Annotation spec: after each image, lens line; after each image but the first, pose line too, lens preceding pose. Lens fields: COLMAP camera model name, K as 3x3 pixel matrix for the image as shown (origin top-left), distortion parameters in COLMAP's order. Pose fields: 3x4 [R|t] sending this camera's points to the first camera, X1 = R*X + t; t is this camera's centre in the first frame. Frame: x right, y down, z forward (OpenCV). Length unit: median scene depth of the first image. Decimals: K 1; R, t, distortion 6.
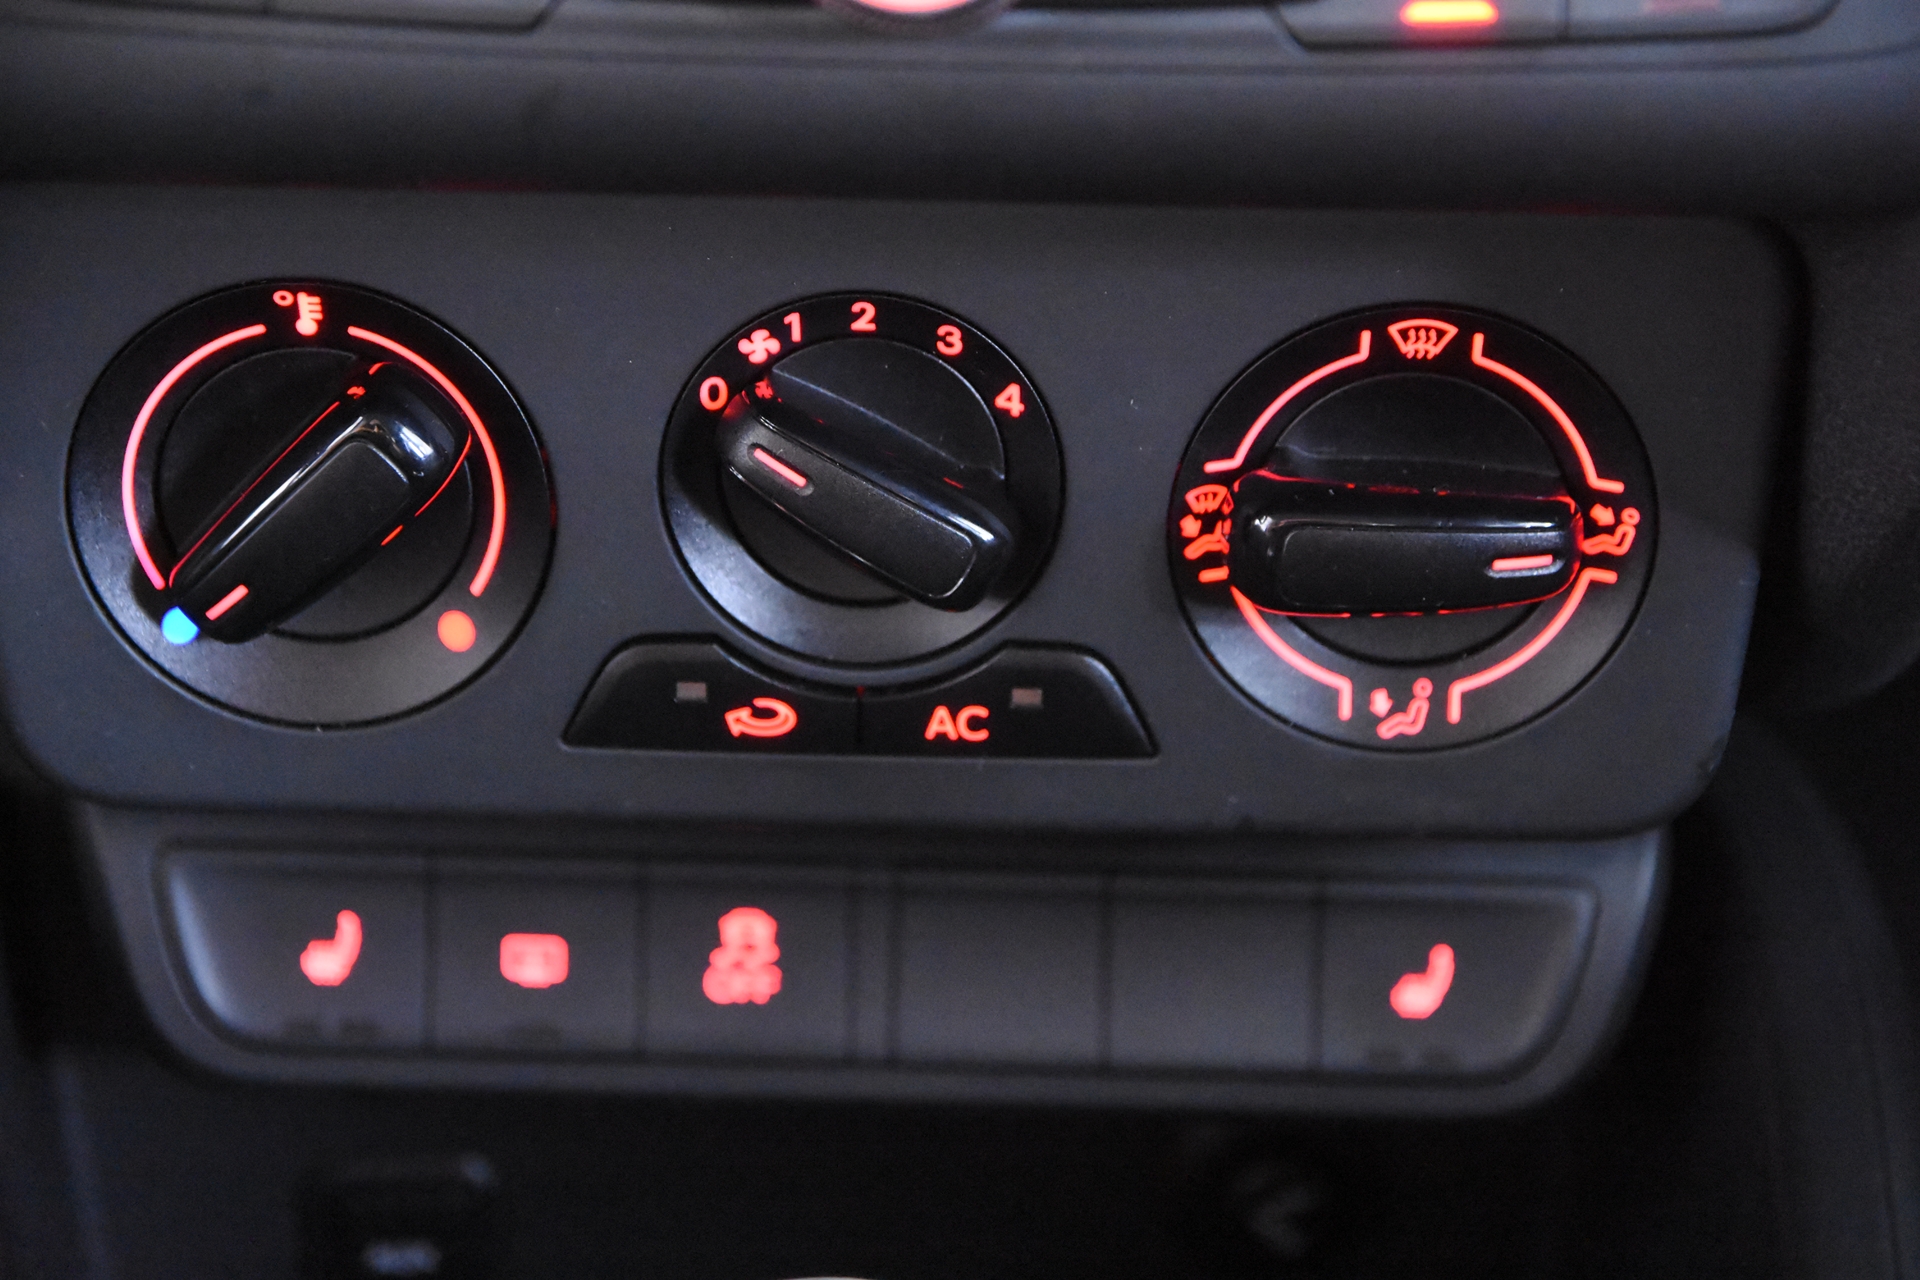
lens RADIAL K [[5021.6, 0, 977.3], [0, 5021.6, 638.1], [0, 0, 1]] dist [0.291478, 0.000000]
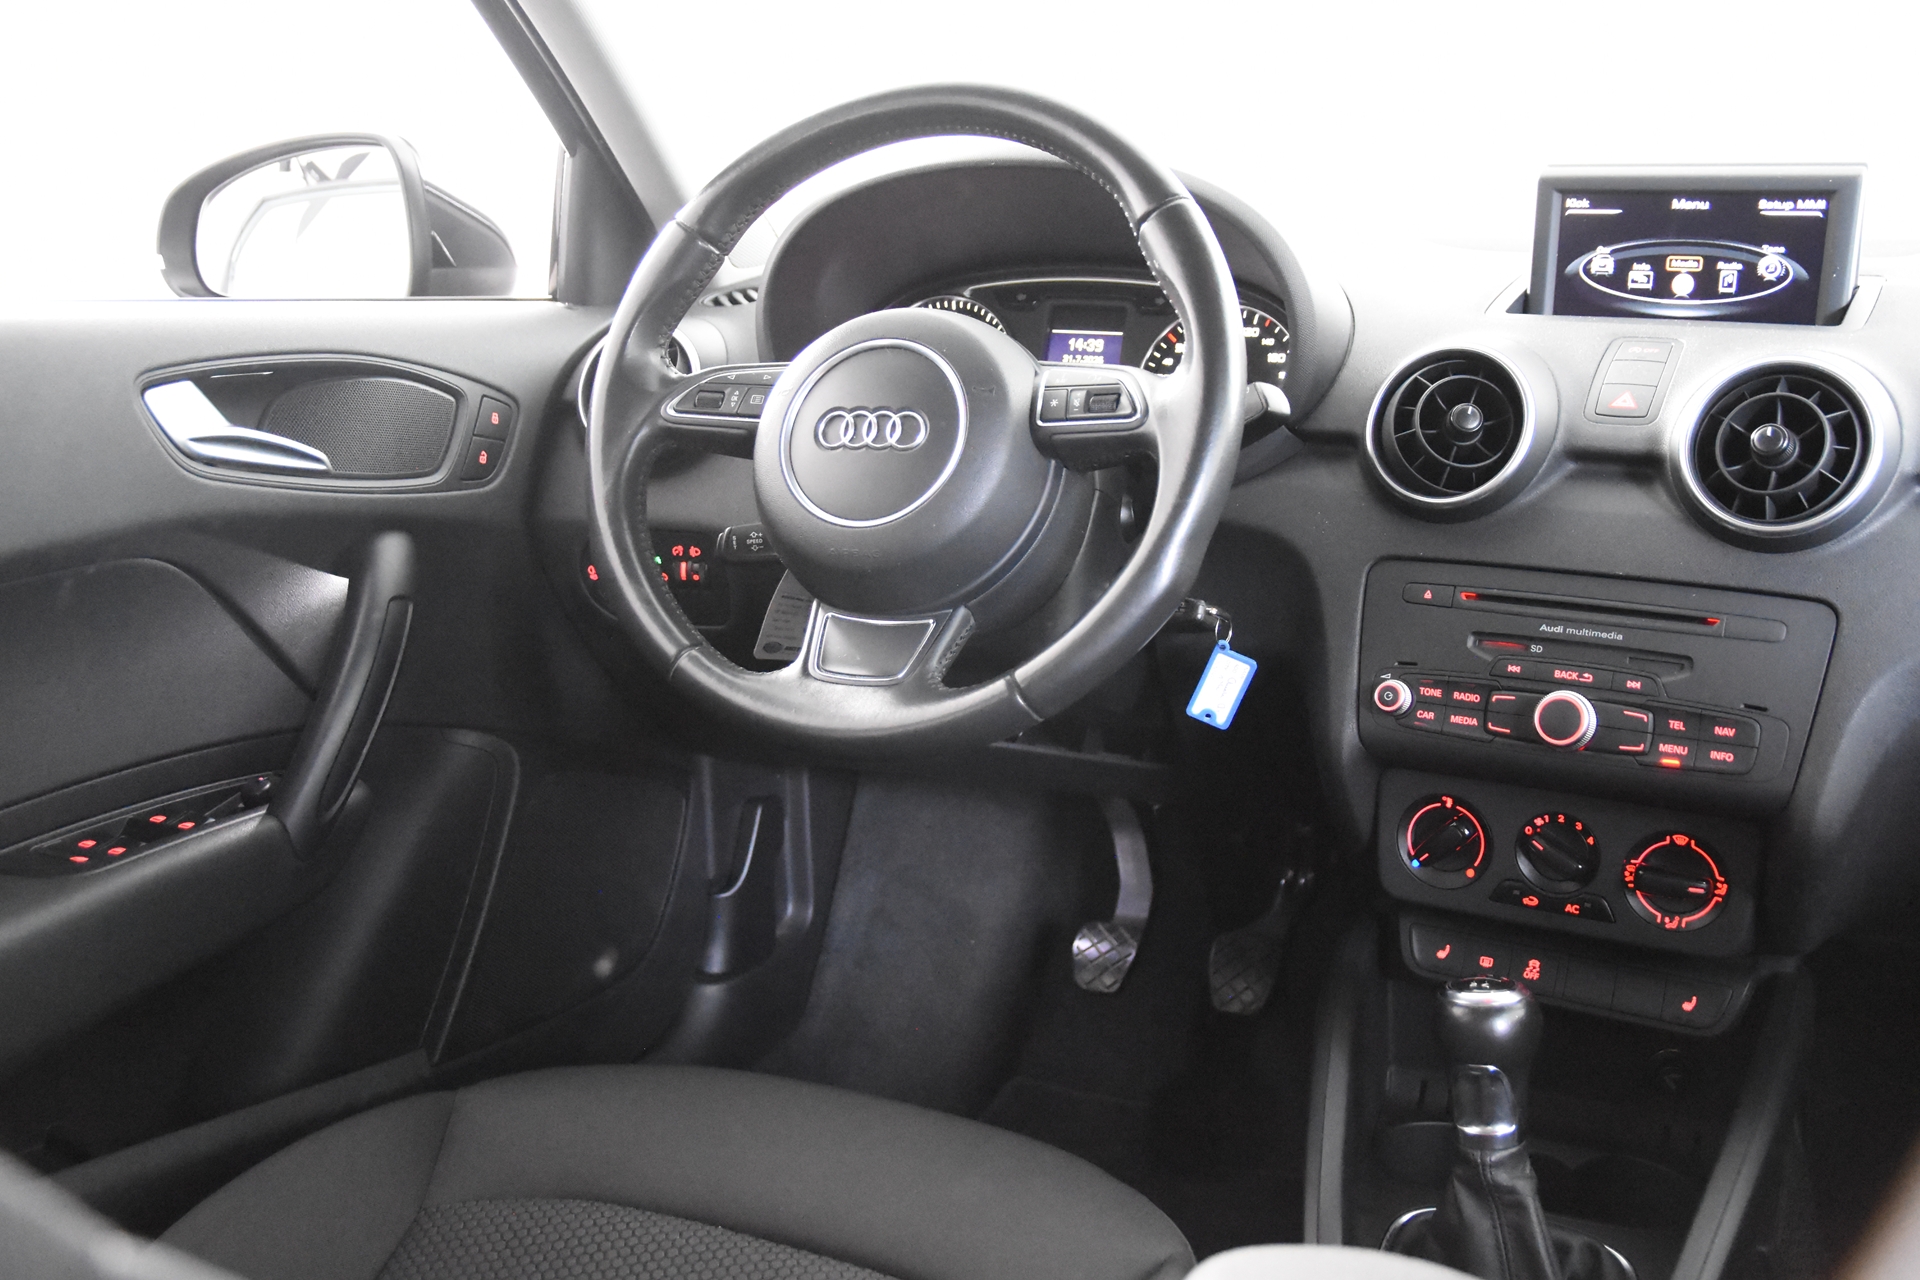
lens RADIAL K [[1855.2, 0, 967.7], [0, 1855.2, 645.3], [0, 0, 1]] dist [-0.014980, 0.000000]
pose [[0.871768, 0.102355, -0.479108, 0.312754], [-0.217746, 0.956983, -0.191755, 0.240331], [0.438871, 0.271490, 0.856554, -0.819720]]
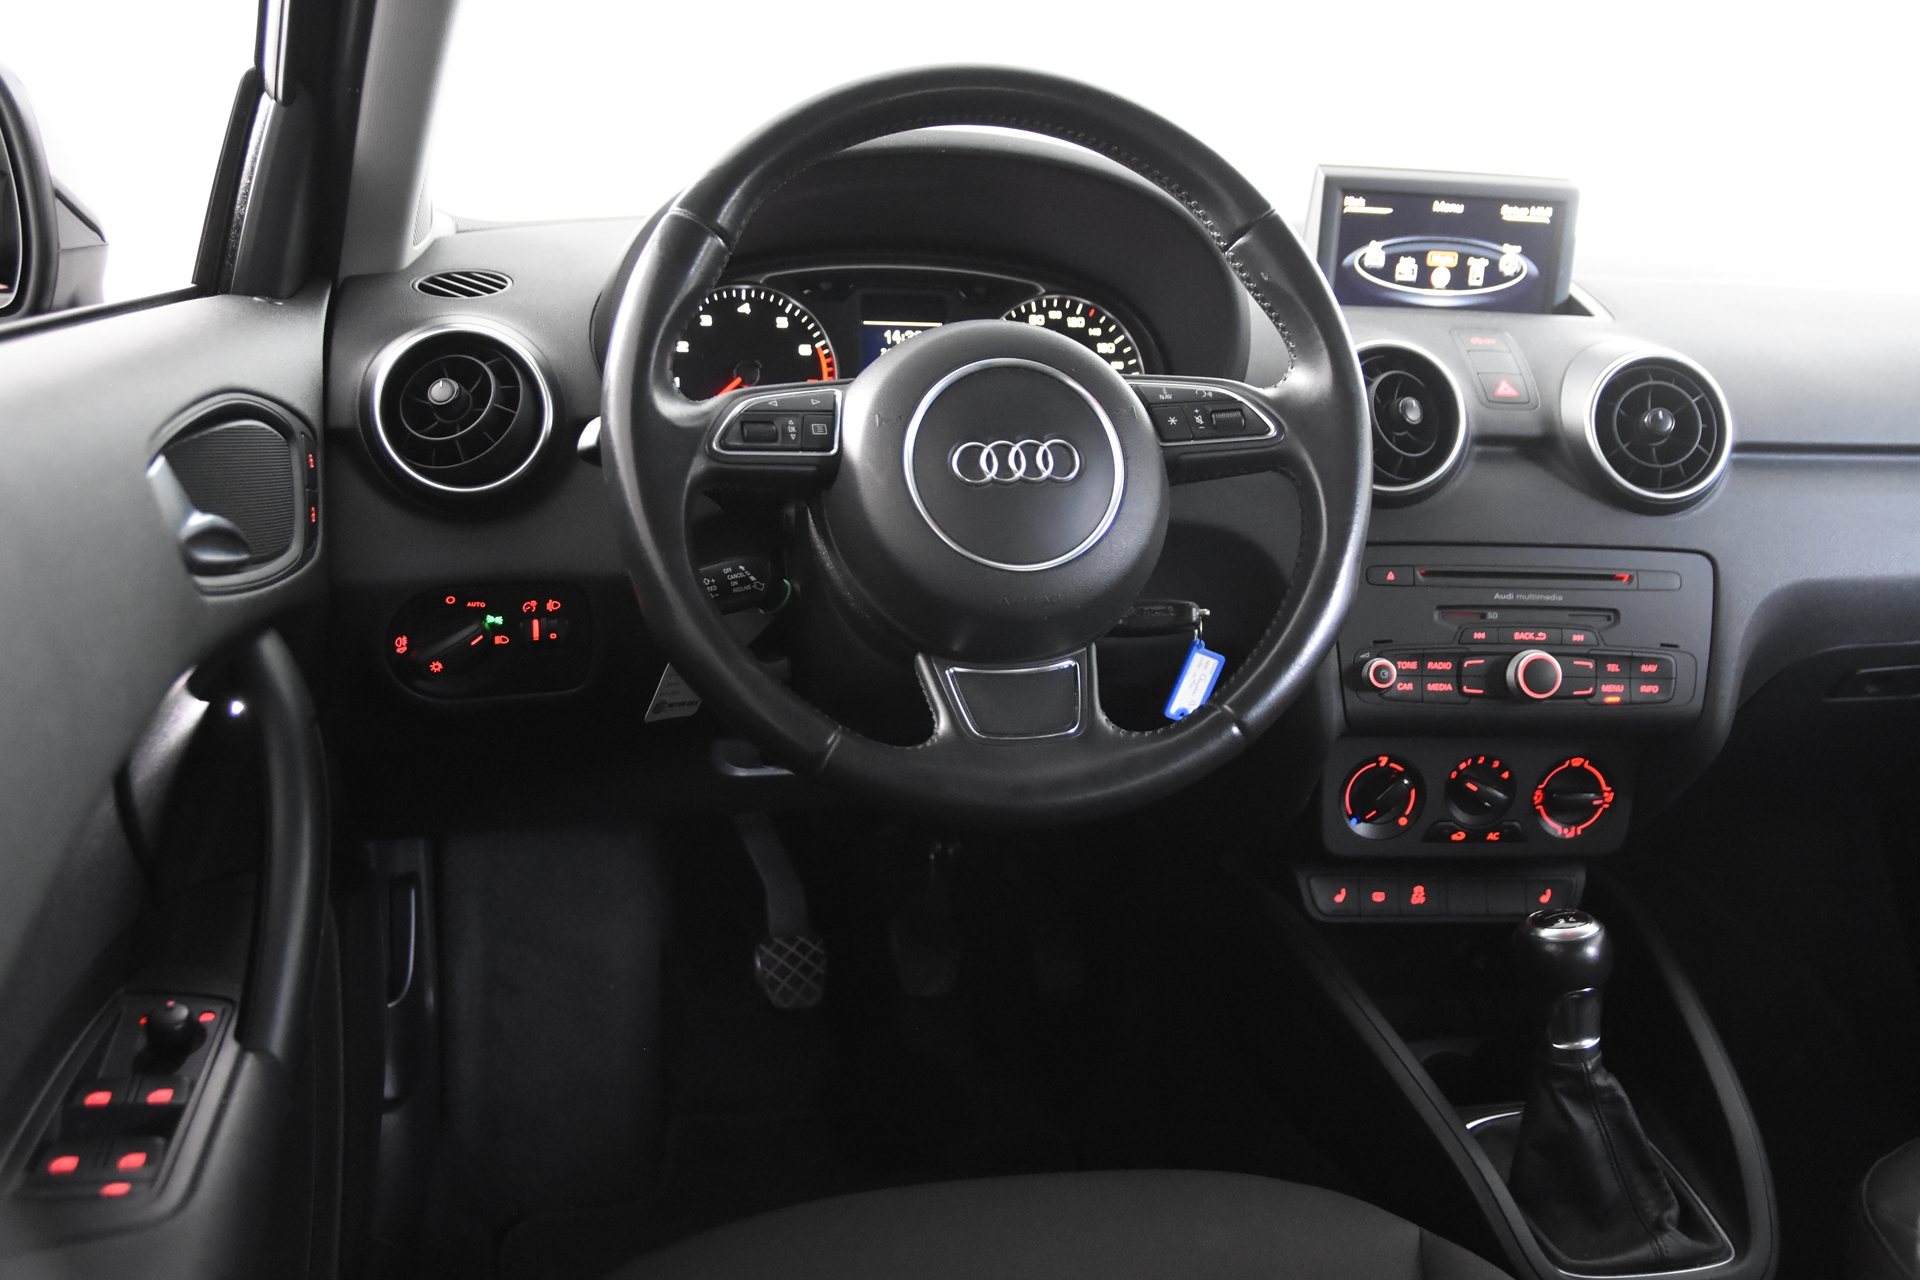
lens RADIAL K [[1855.2, 0, 986.1], [0, 1855.2, 649.0], [0, 0, 1]] dist [-0.014980, 0.000000]
pose [[0.989939, -0.005441, 0.141389, -0.832502], [0.034209, 0.978819, -0.201850, 0.205305], [-0.137296, 0.204656, 0.969157, -0.906851]]
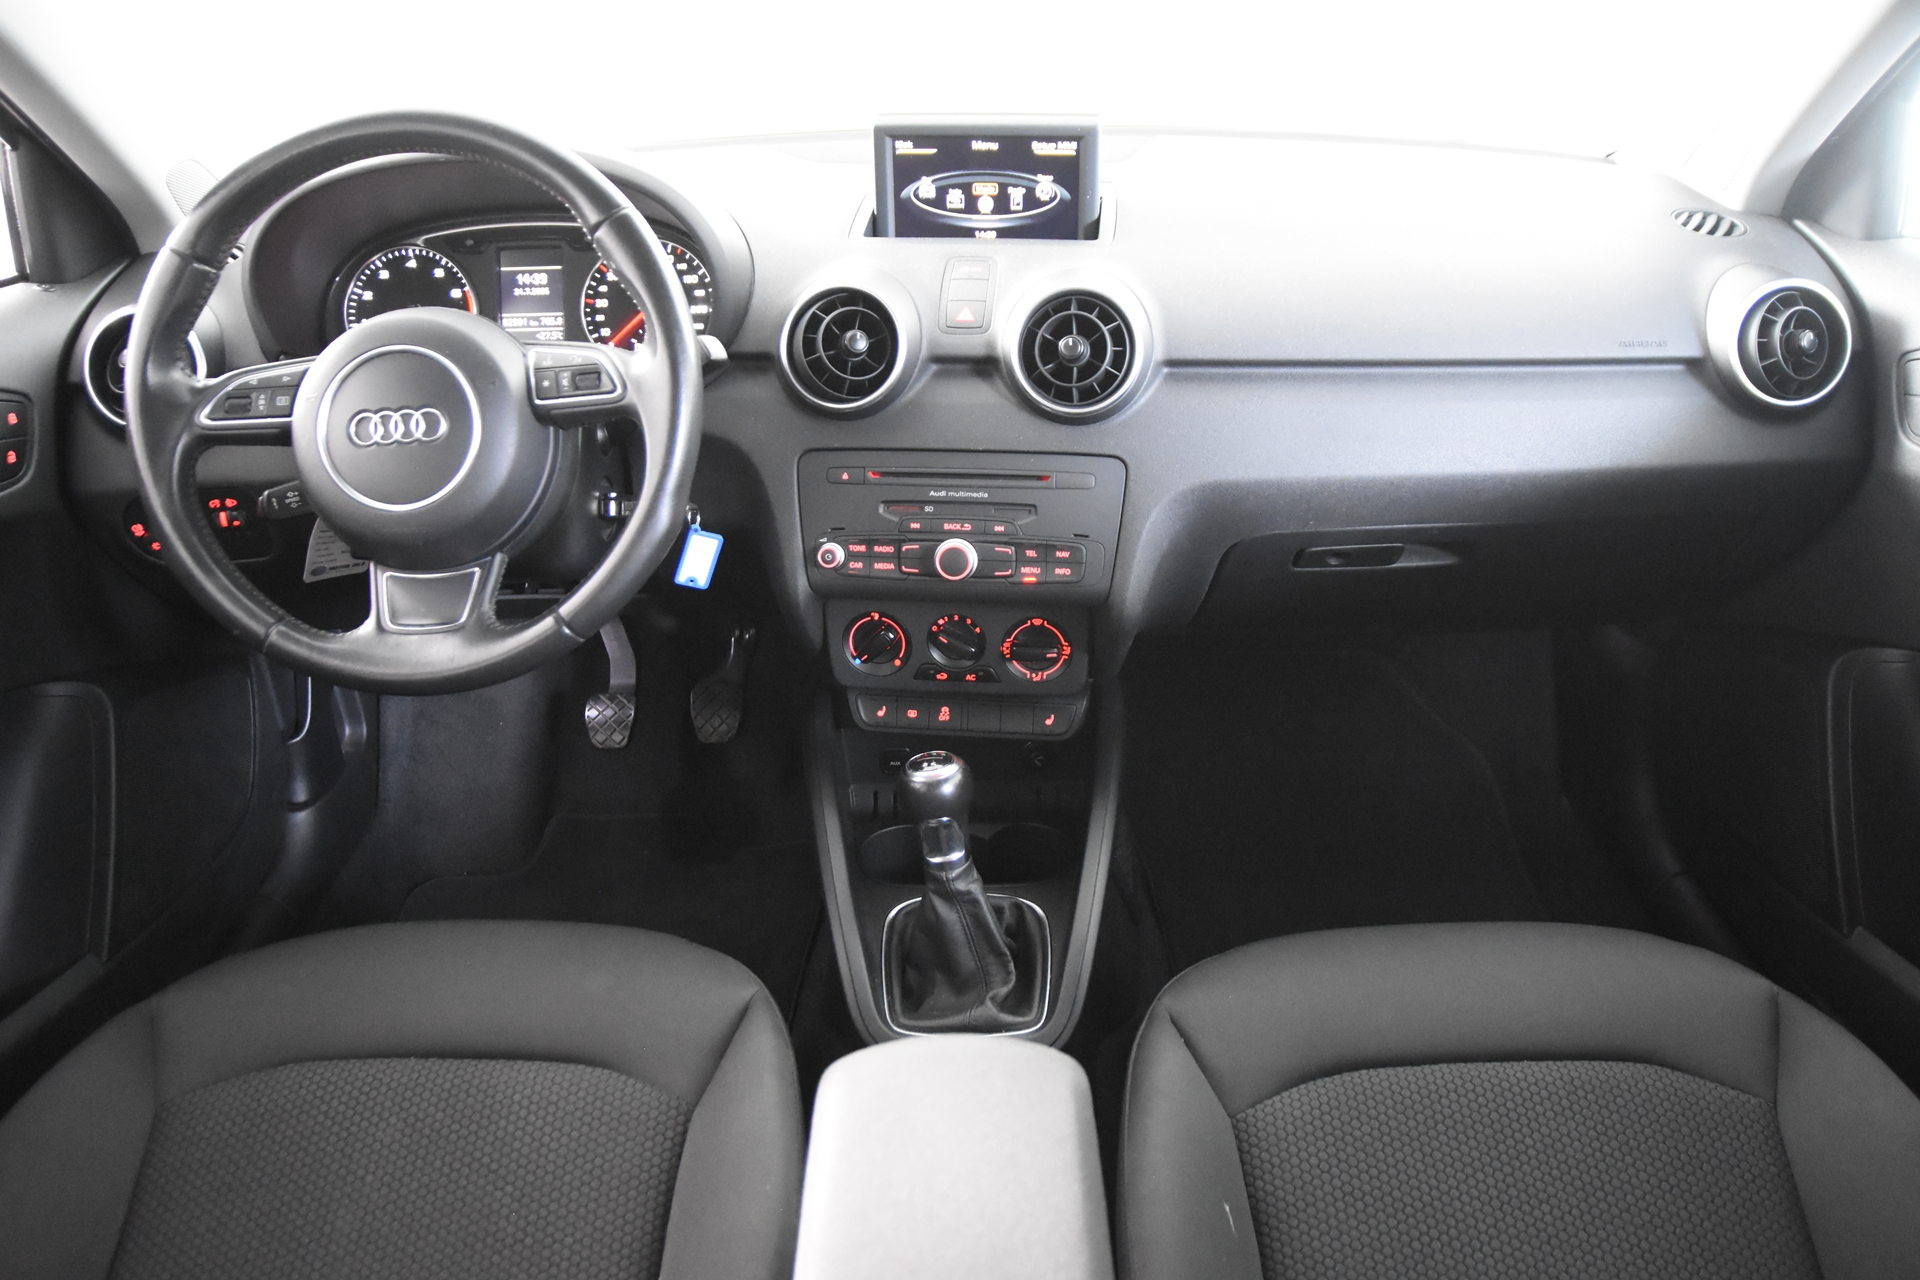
lens RADIAL K [[1457.7, 0, 964.0], [0, 1457.7, 644.8], [0, 0, 1]] dist [-0.121183, 0.092410]
pose [[0.994537, 0.014000, -0.103437, 0.190684], [-0.015362, 0.999805, -0.012383, -0.002409], [0.103244, 0.013904, 0.994559, -0.957836]]
